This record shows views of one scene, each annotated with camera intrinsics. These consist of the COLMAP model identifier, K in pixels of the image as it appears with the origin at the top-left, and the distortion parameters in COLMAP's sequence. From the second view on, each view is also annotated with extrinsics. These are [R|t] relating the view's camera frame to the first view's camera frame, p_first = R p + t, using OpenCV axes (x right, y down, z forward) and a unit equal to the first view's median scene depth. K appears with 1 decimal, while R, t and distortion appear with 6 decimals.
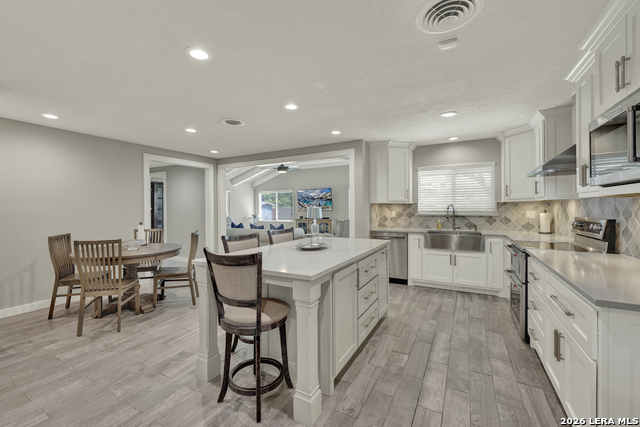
lens RADIAL K [[274.0, 0, 320.1], [0, 274.0, 202.3], [0, 0, 1]] dist [0.002530, -0.000692]
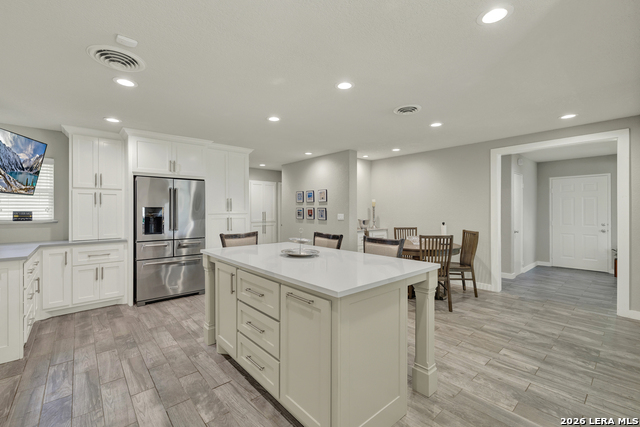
lens RADIAL K [[274.0, 0, 313.7], [0, 274.0, 213.3], [0, 0, 1]] dist [0.002530, -0.000692]
pose [[-0.358986, 0.017811, -0.933173, 0.686962], [0.020183, 0.999732, 0.011317, 0.015559], [0.933125, -0.014772, -0.359249, 1.199498]]
